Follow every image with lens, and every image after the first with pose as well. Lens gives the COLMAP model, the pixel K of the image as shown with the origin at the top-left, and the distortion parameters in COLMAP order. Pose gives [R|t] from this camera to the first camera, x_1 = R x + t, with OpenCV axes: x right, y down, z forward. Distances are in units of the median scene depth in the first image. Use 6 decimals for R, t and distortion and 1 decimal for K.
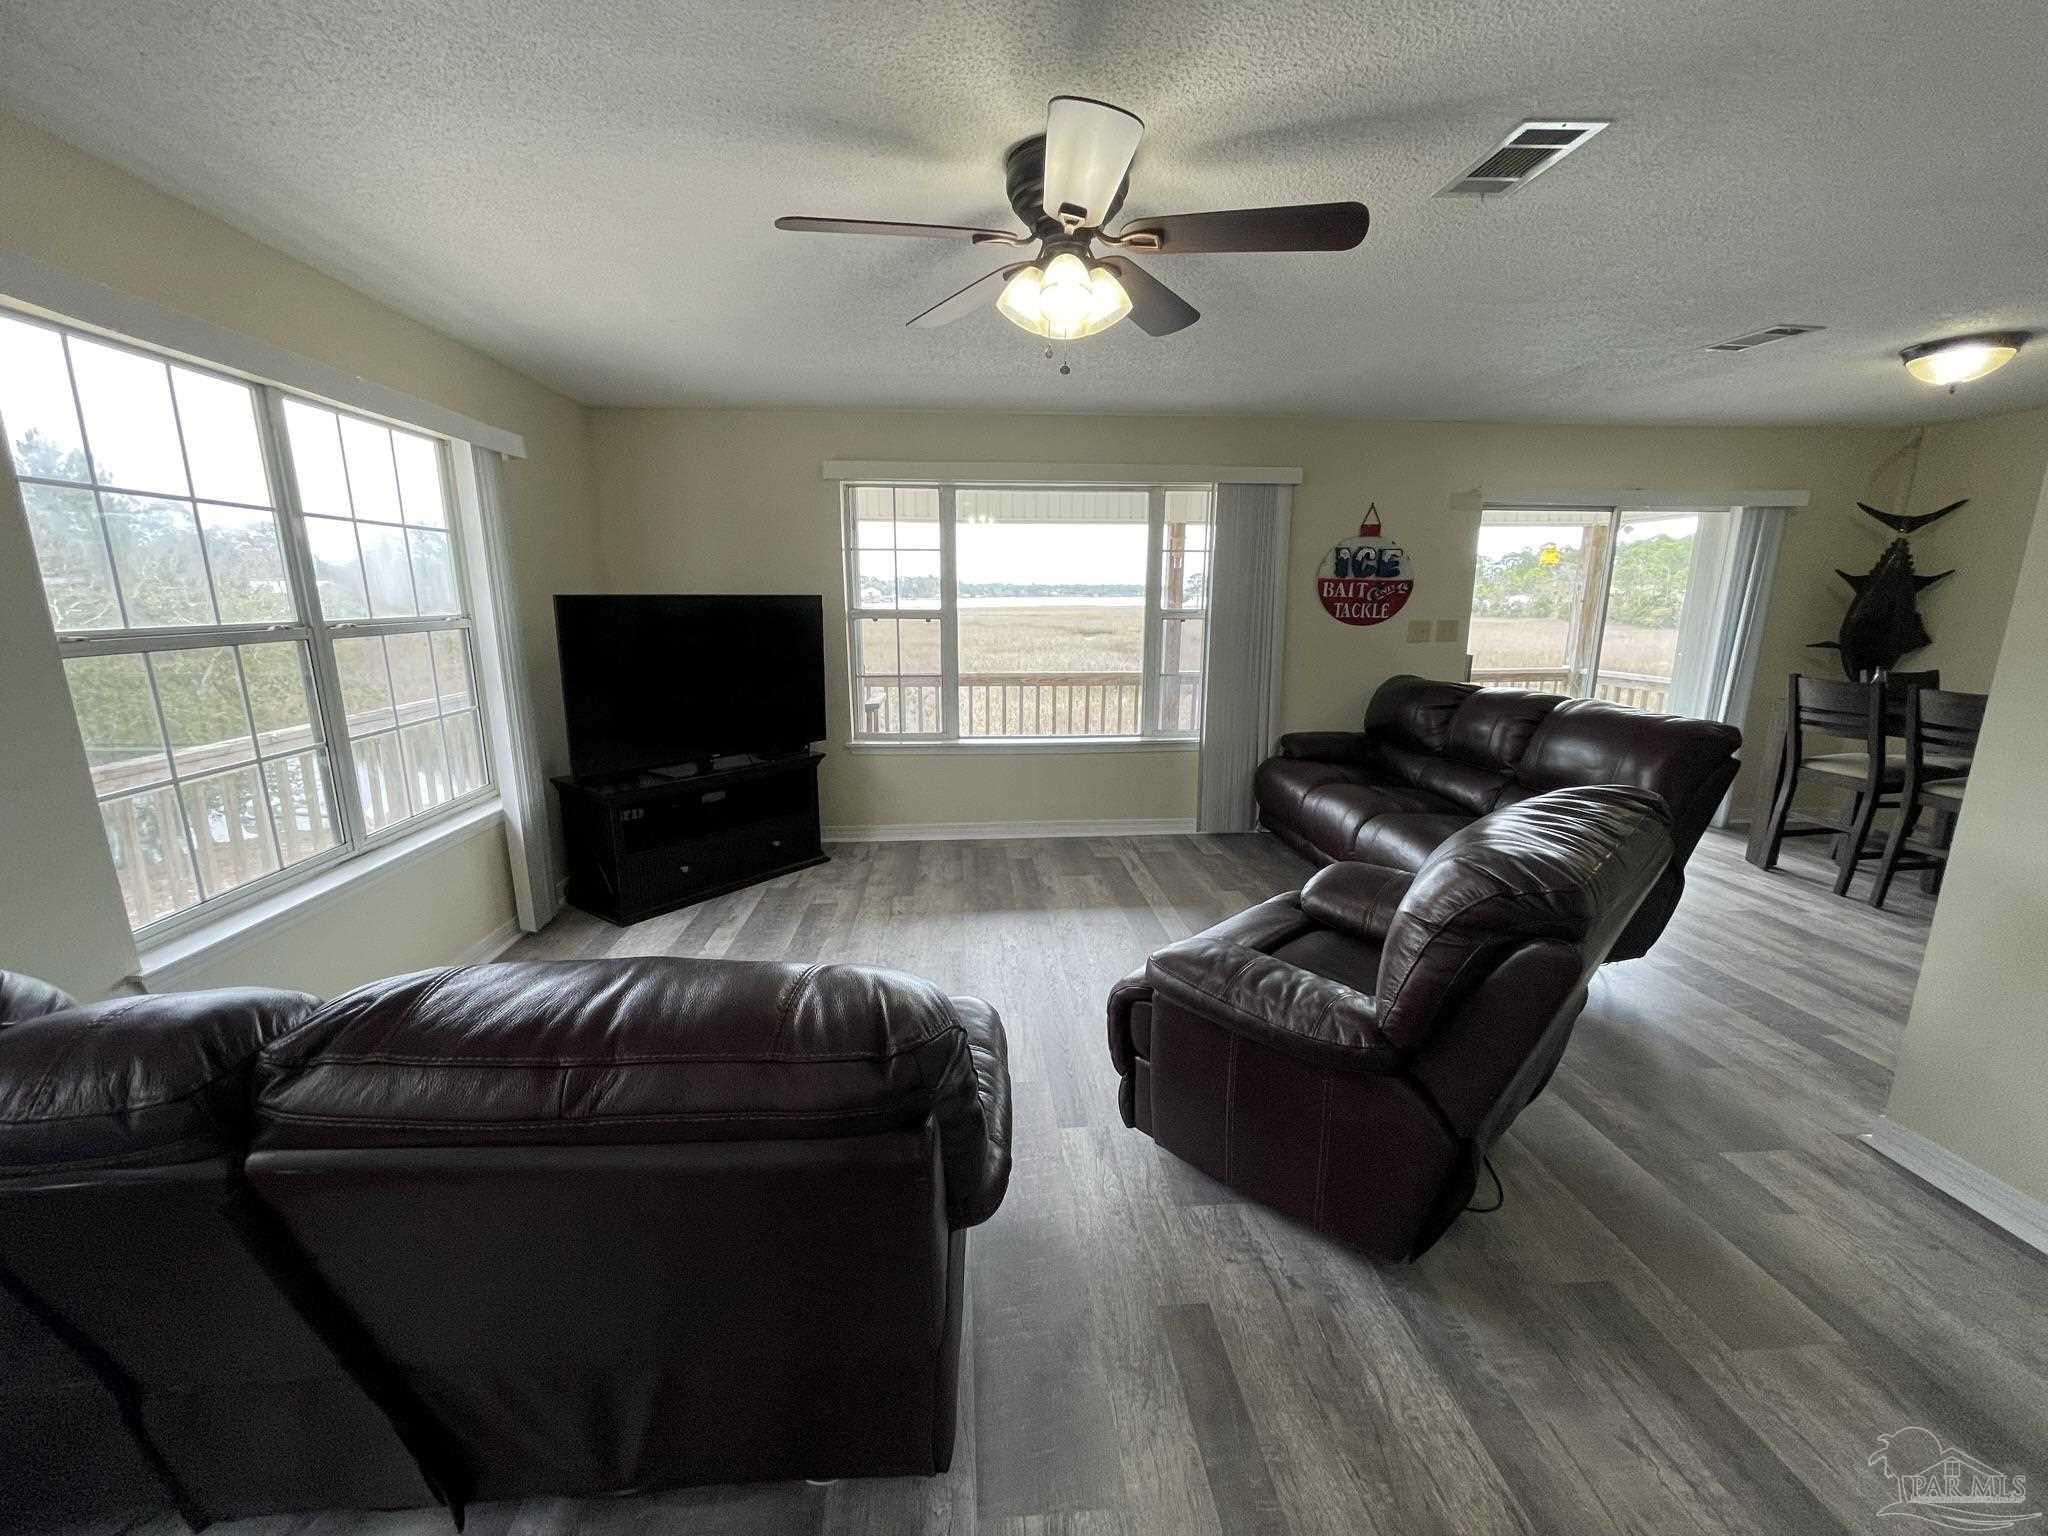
lens RADIAL K [[819.2, 0, 1024.0], [0, 819.2, 768.0], [0, 0, 1]] dist [0.001321, -0.000210]
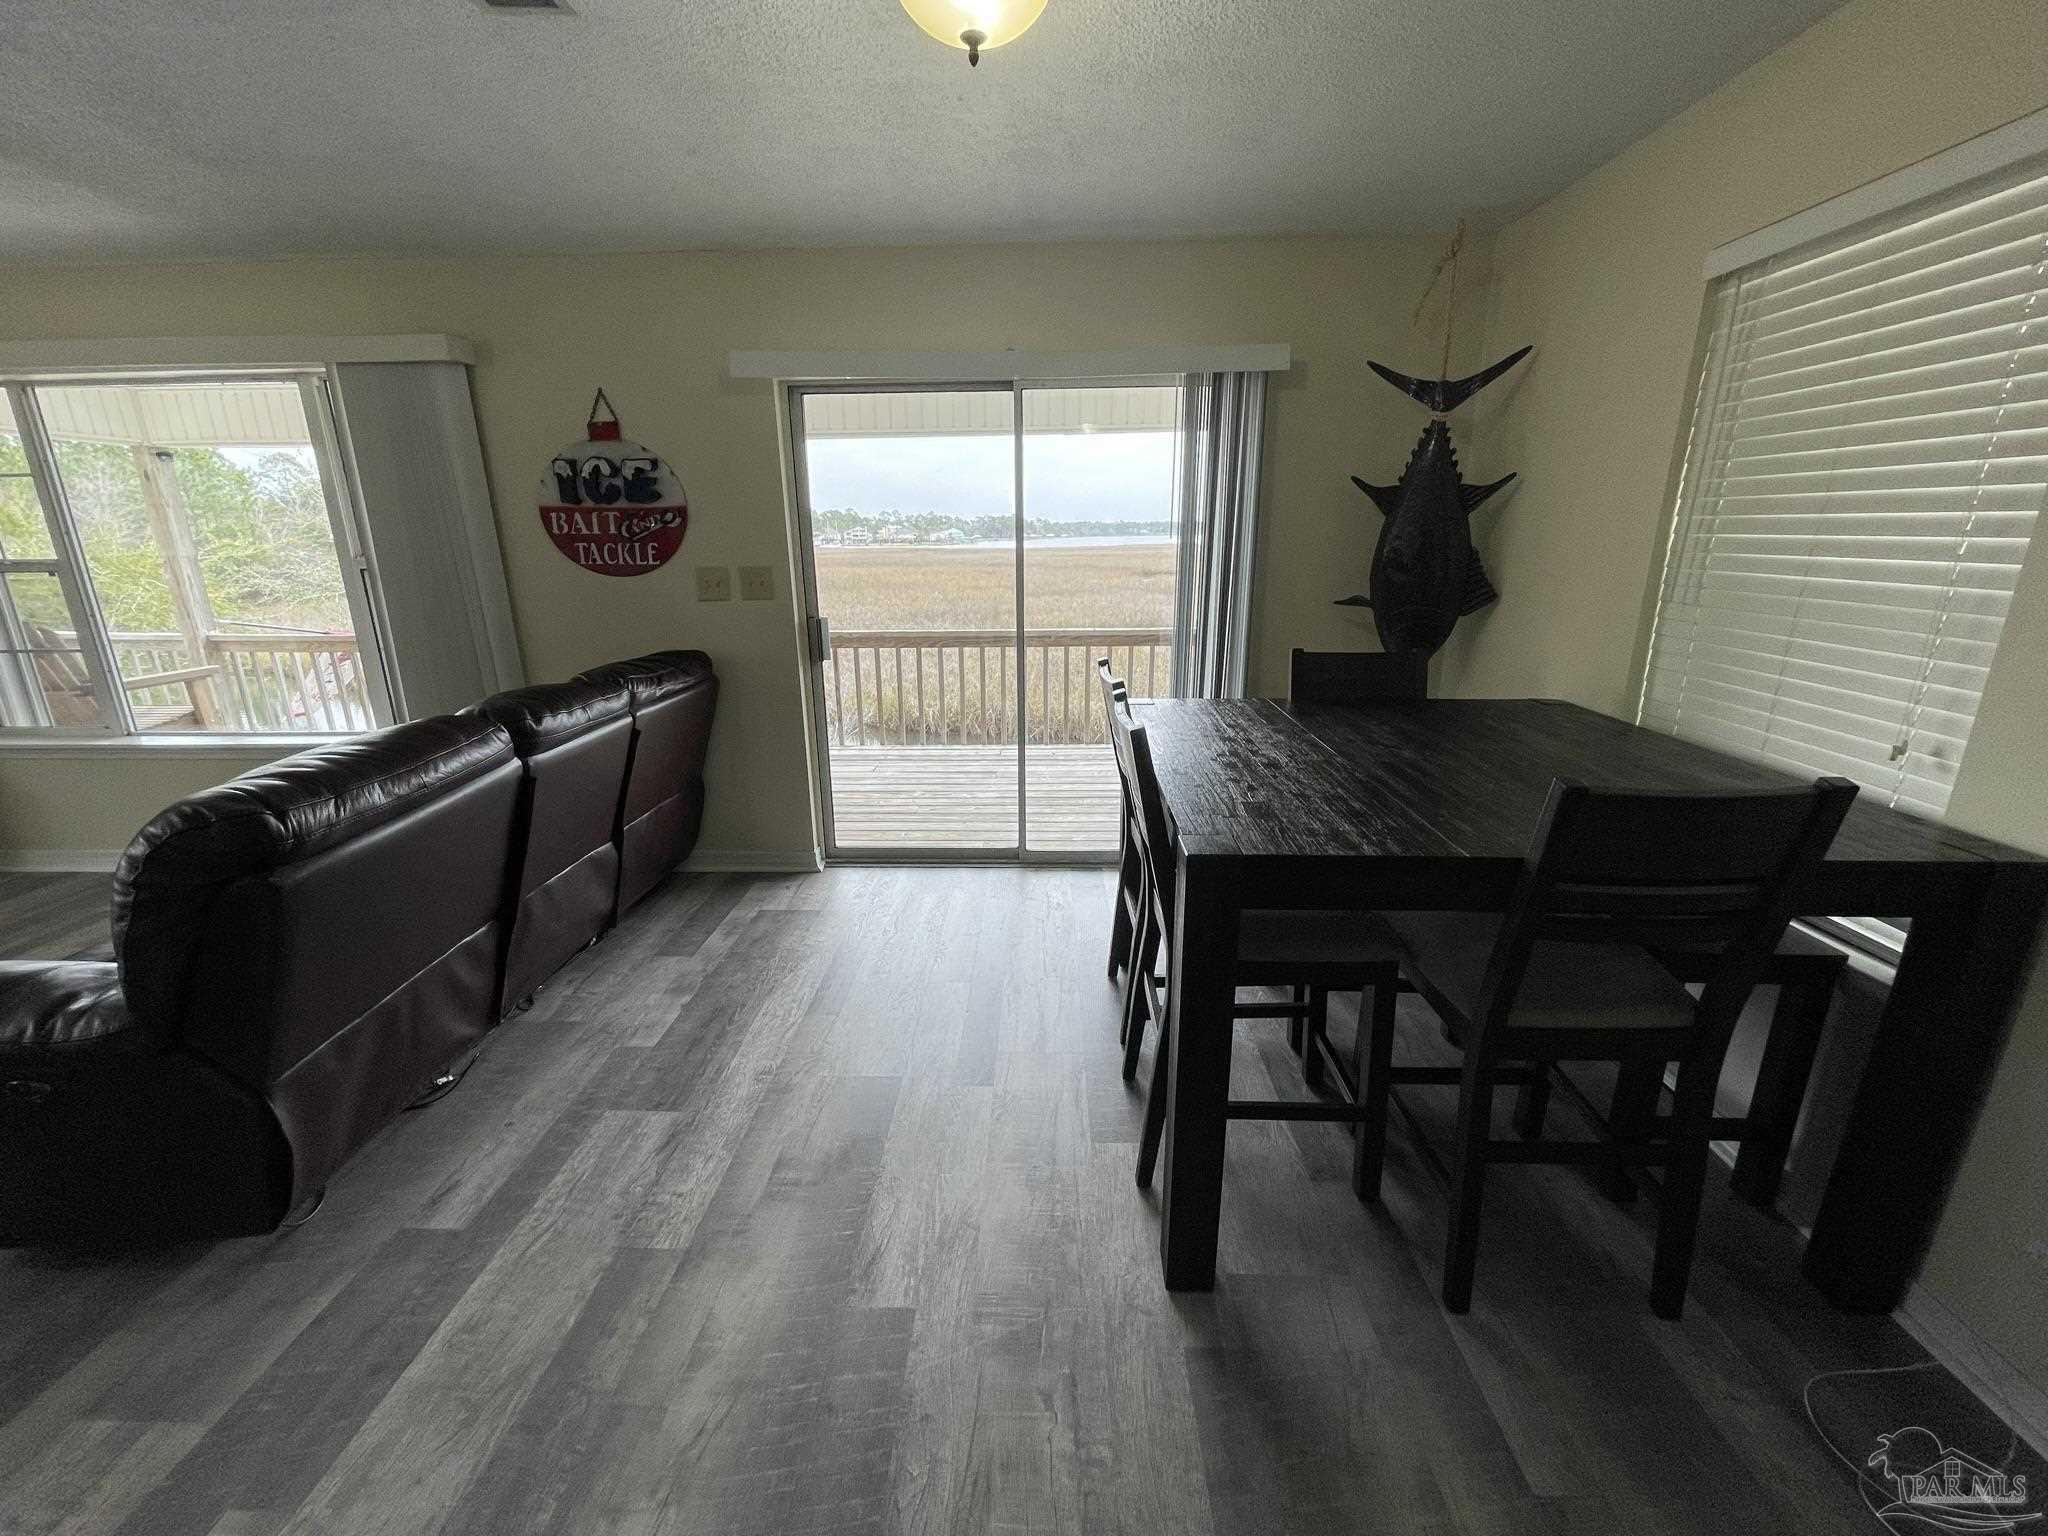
lens RADIAL K [[834.5, 0, 1024.0], [0, 834.5, 768.0], [0, 0, 1]] dist [-0.001497, -0.000226]
pose [[0.994041, 0.016223, -0.107793, 0.827745], [-0.009225, 0.997835, 0.065110, -0.065468], [0.108616, -0.063728, 0.992039, 0.349874]]
